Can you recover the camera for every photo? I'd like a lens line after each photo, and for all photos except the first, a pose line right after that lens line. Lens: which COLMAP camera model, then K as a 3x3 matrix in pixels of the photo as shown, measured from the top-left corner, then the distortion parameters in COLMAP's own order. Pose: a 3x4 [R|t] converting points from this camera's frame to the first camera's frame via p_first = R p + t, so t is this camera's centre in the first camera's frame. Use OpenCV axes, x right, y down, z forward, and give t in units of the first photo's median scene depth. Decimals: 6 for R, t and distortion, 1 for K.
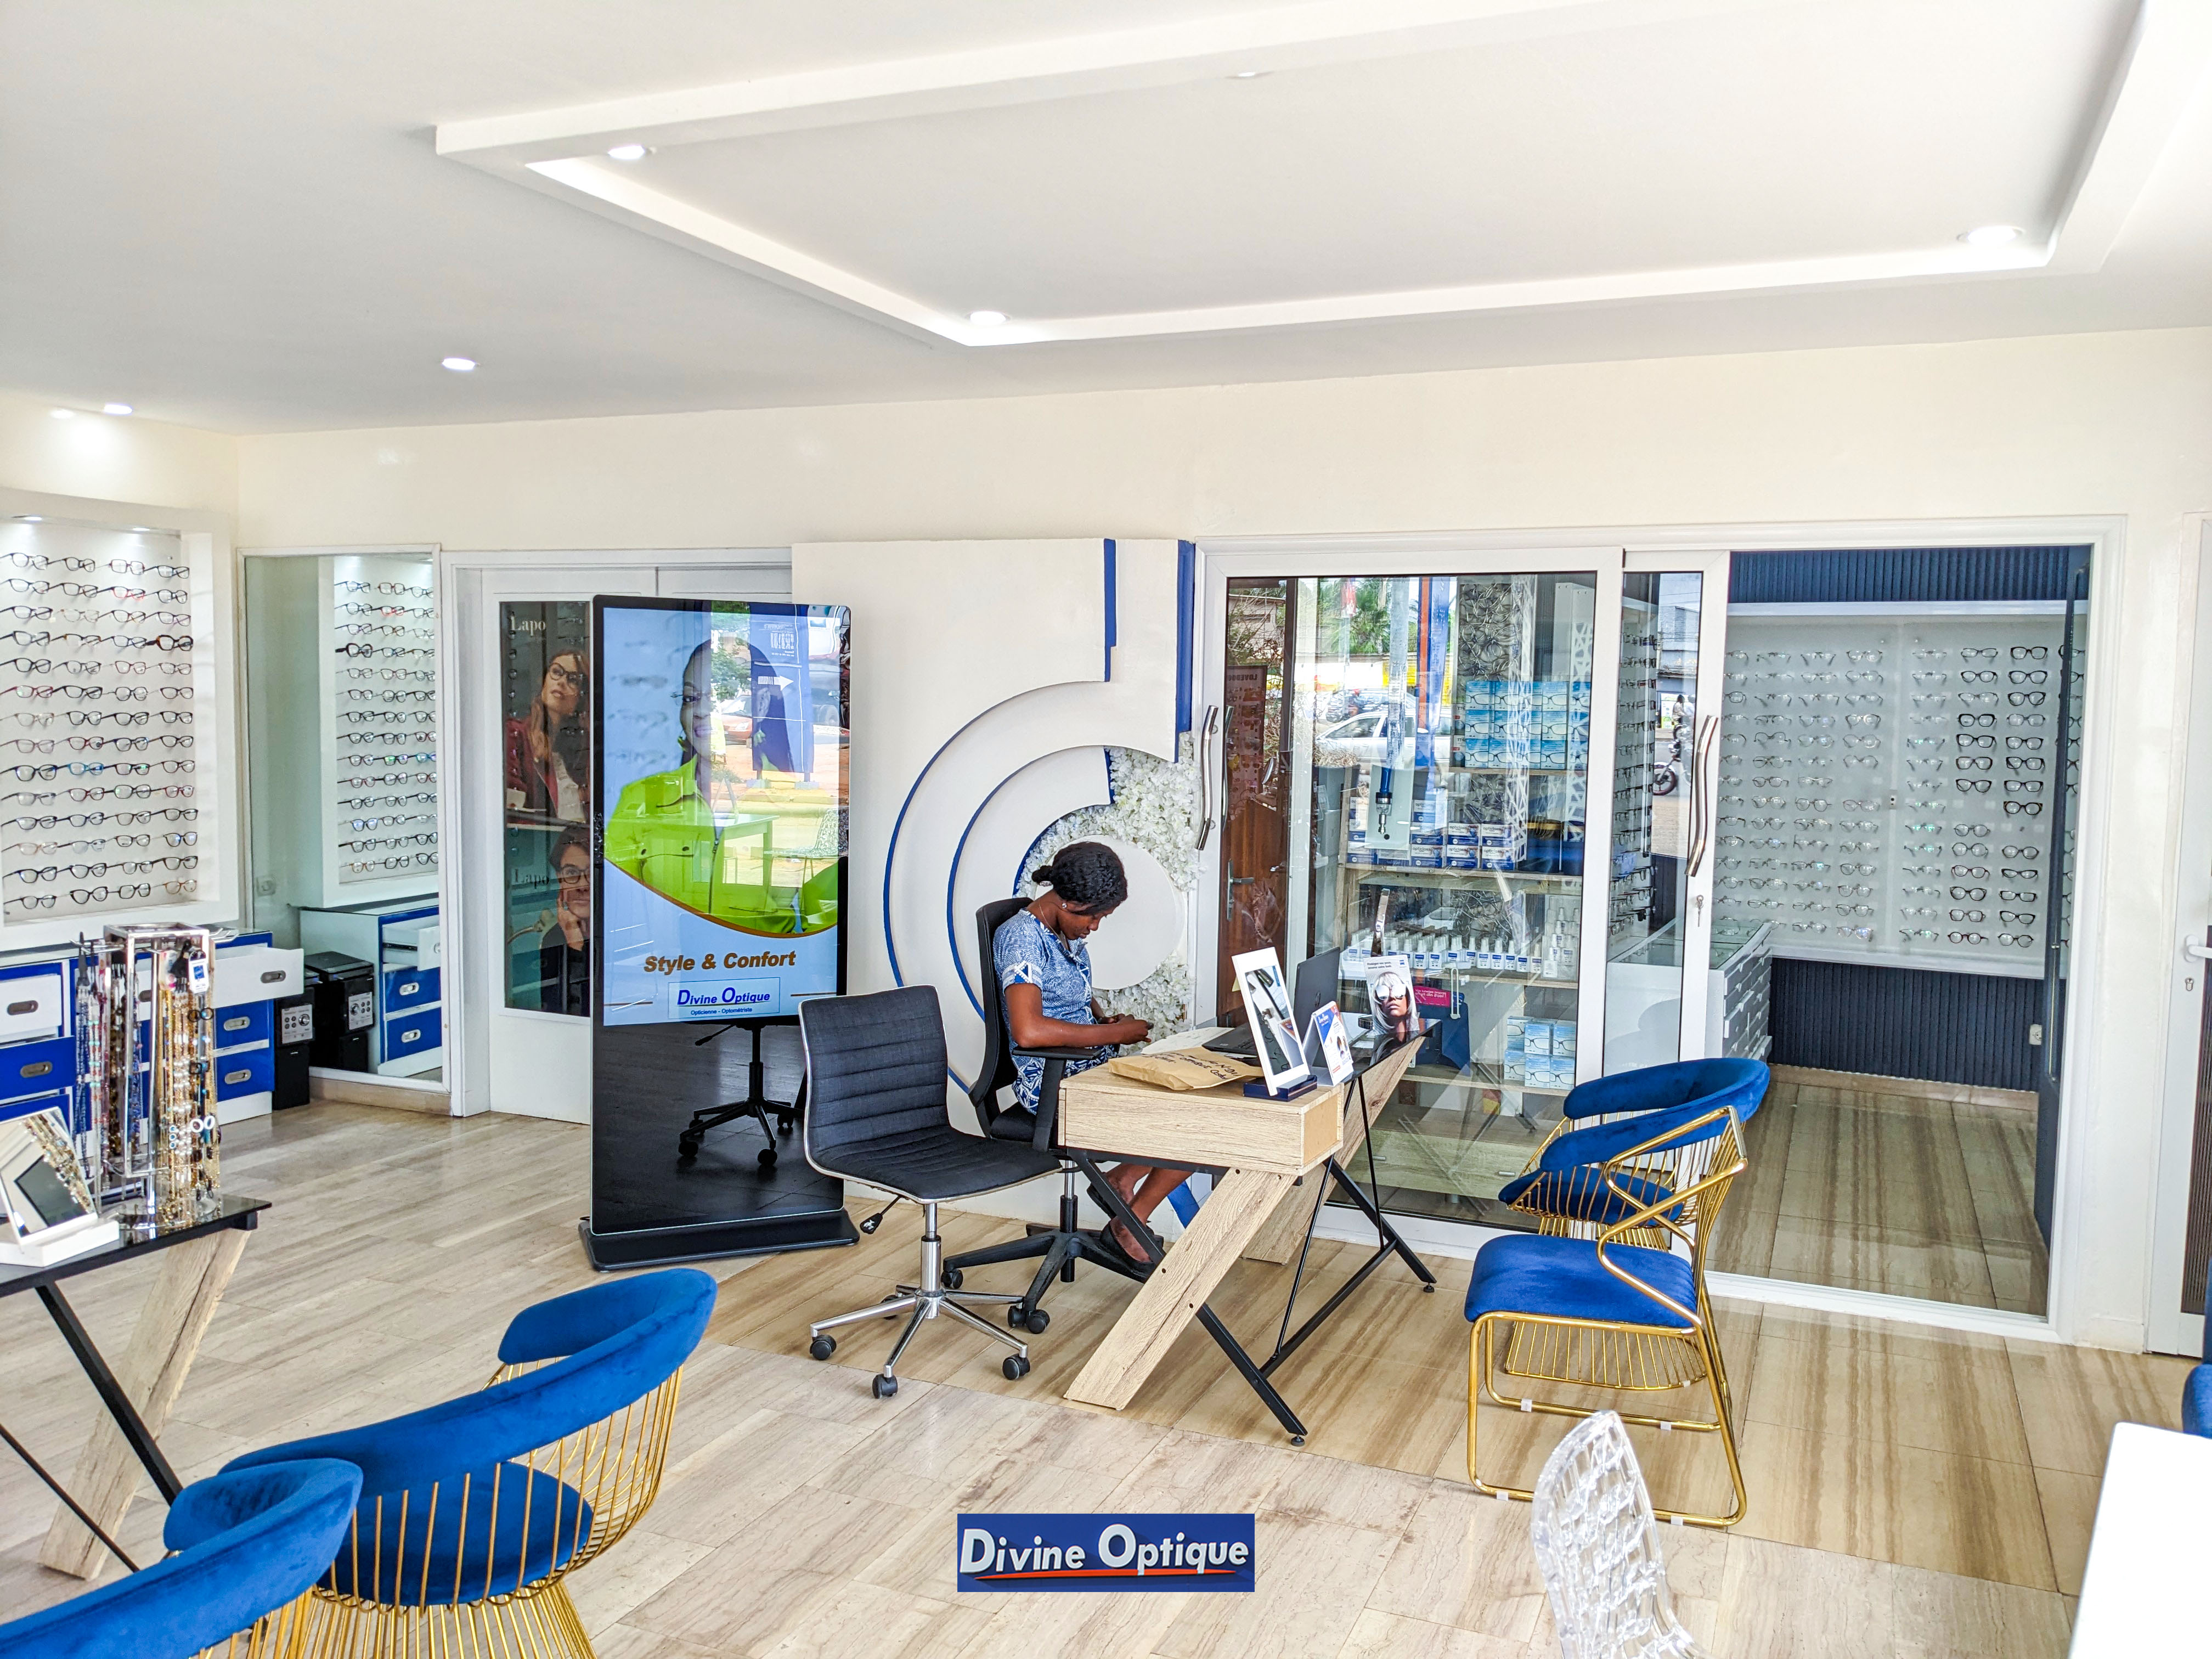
lens RADIAL K [[1755.3, 0, 1127.8], [0, 1755.3, 816.0], [0, 0, 1]] dist [0.049249, -0.074275]
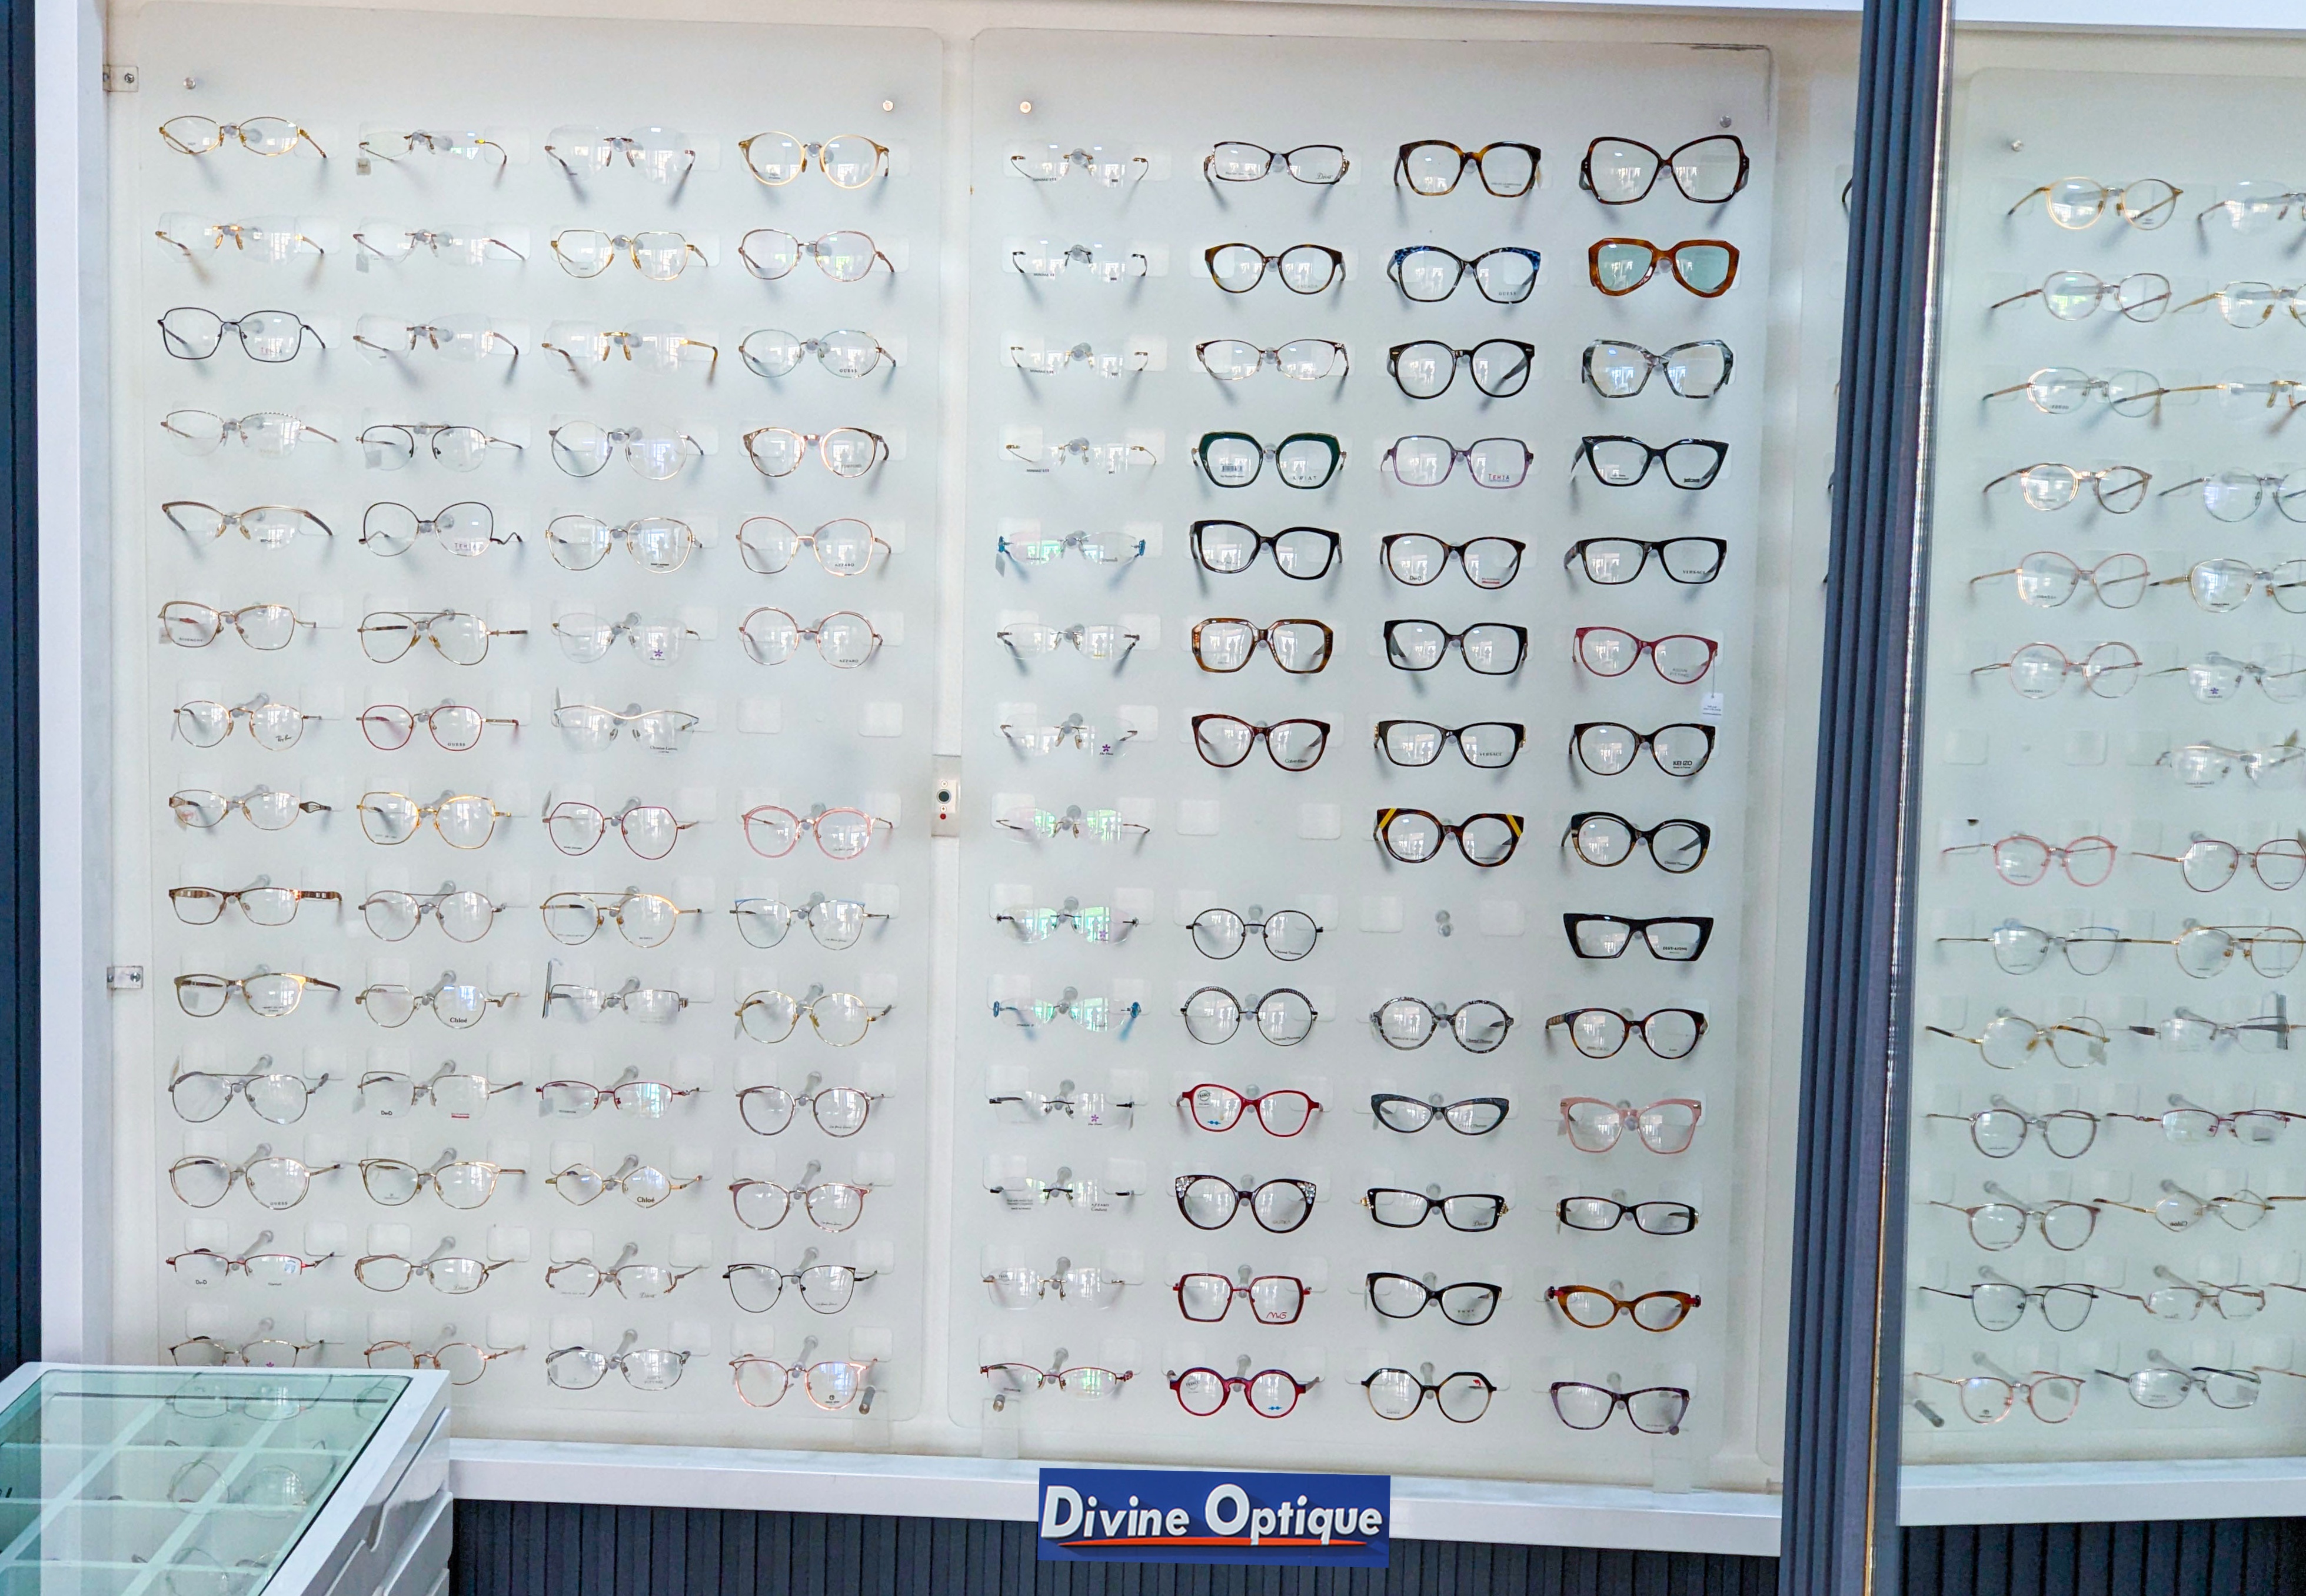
lens RADIAL K [[3866.1, 0, 1169.5], [0, 3866.1, 811.3], [0, 0, 1]] dist [0.096029, 0.000000]
pose [[0.893704, -0.036871, 0.447139, 0.272129], [0.014384, 0.998460, 0.053583, -0.040106], [-0.448426, -0.041456, 0.892858, 0.624584]]
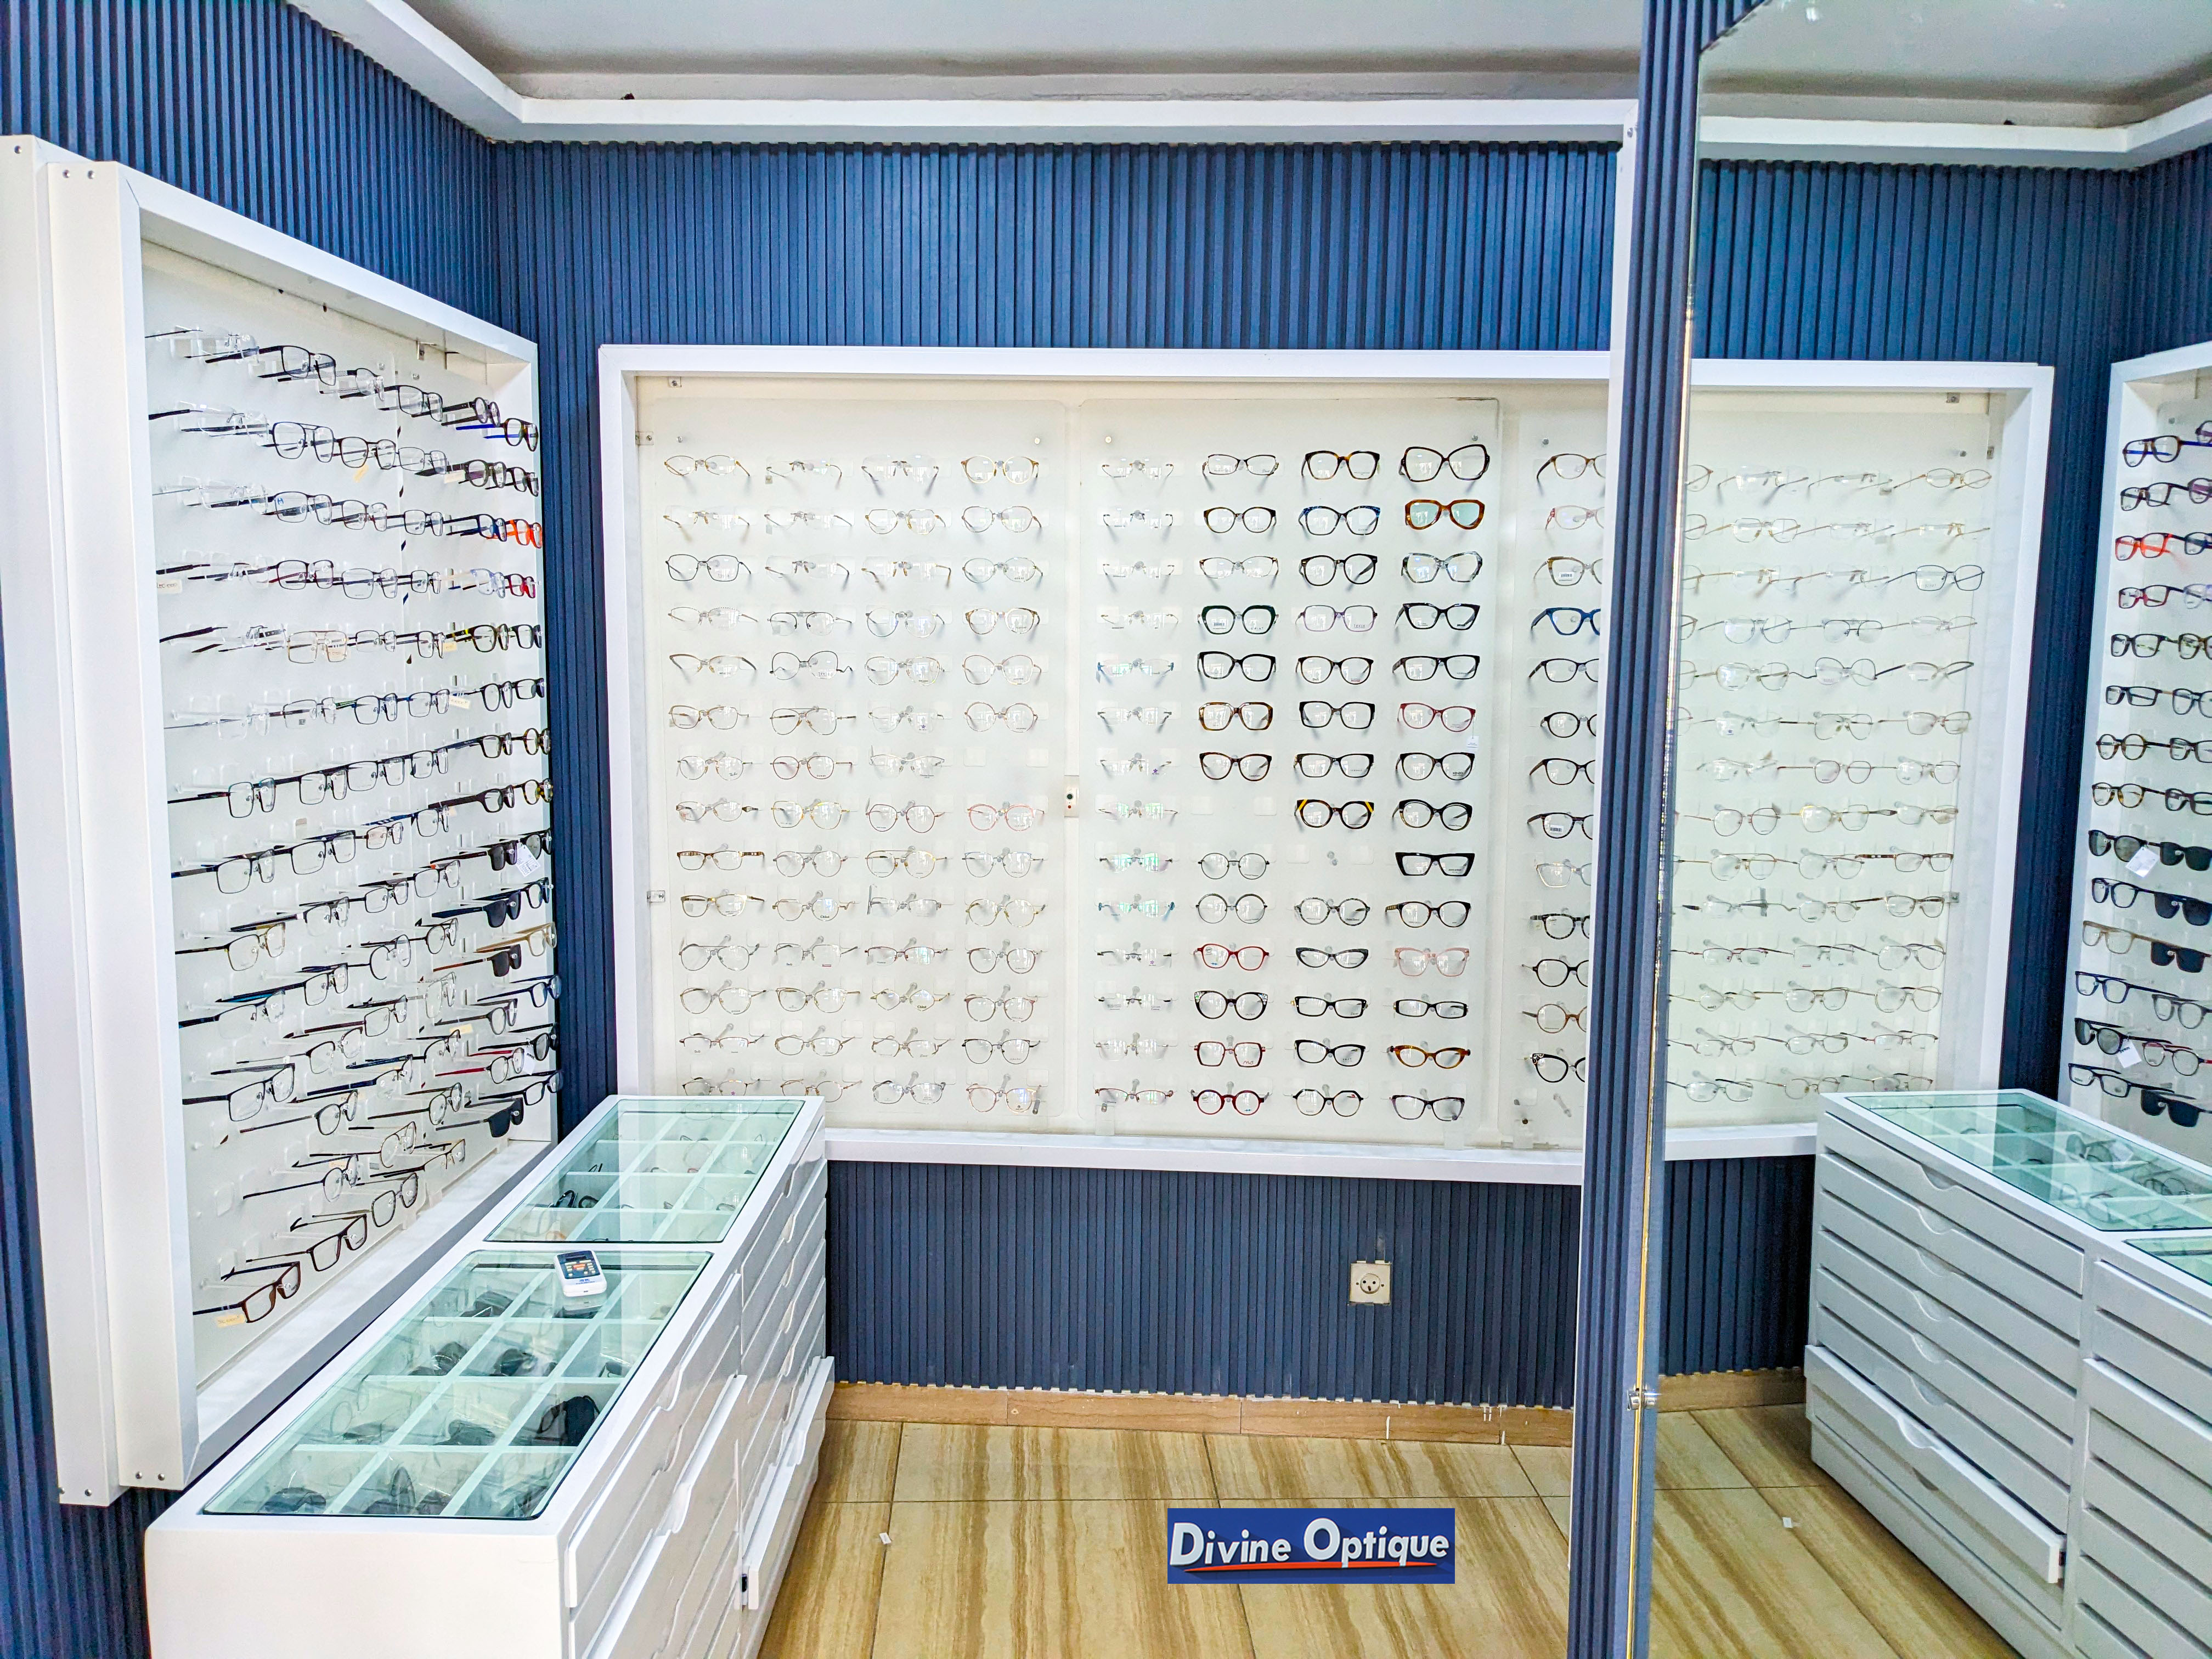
lens RADIAL K [[1755.3, 0, 1090.1], [0, 1755.3, 823.0], [0, 0, 1]] dist [0.049249, -0.074275]
pose [[0.902636, -0.056935, 0.426622, 0.288207], [0.033286, 0.997478, 0.062694, -0.036118], [-0.429115, -0.042389, 0.902255, 0.695097]]
